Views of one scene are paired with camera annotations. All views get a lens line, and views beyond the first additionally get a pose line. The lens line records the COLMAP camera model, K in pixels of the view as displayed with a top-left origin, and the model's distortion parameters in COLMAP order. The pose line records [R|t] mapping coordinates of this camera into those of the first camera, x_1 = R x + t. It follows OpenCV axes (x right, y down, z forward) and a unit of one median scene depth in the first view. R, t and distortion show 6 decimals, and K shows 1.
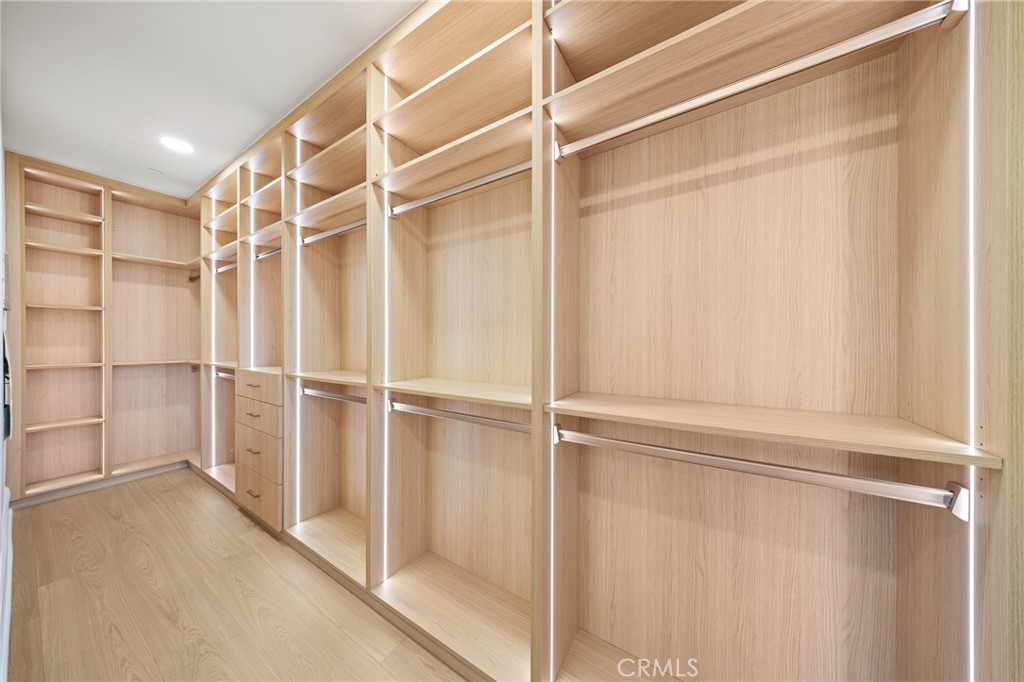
lens RADIAL K [[303.6, 0, 514.8], [0, 303.6, 340.1], [0, 0, 1]] dist [-0.005247, -0.000123]
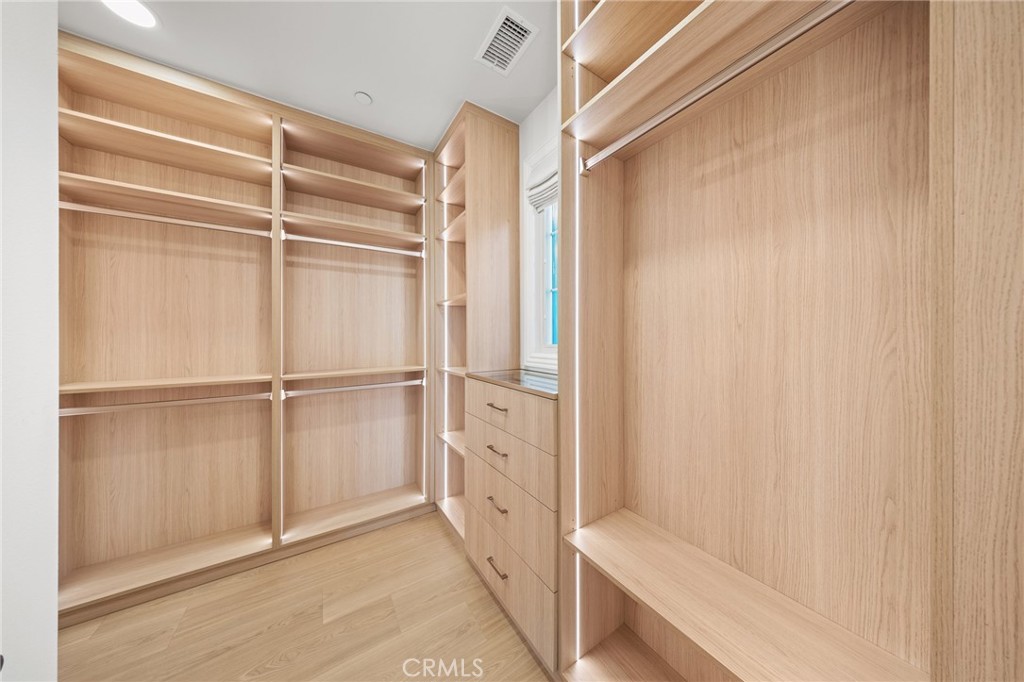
lens RADIAL K [[303.6, 0, 514.8], [0, 303.6, 340.1], [0, 0, 1]] dist [-0.005247, -0.000123]
pose [[0.412908, -0.003411, 0.910766, -0.866340], [0.000355, 0.999994, 0.003584, -0.009966], [-0.910773, -0.001156, 0.412907, -0.913294]]
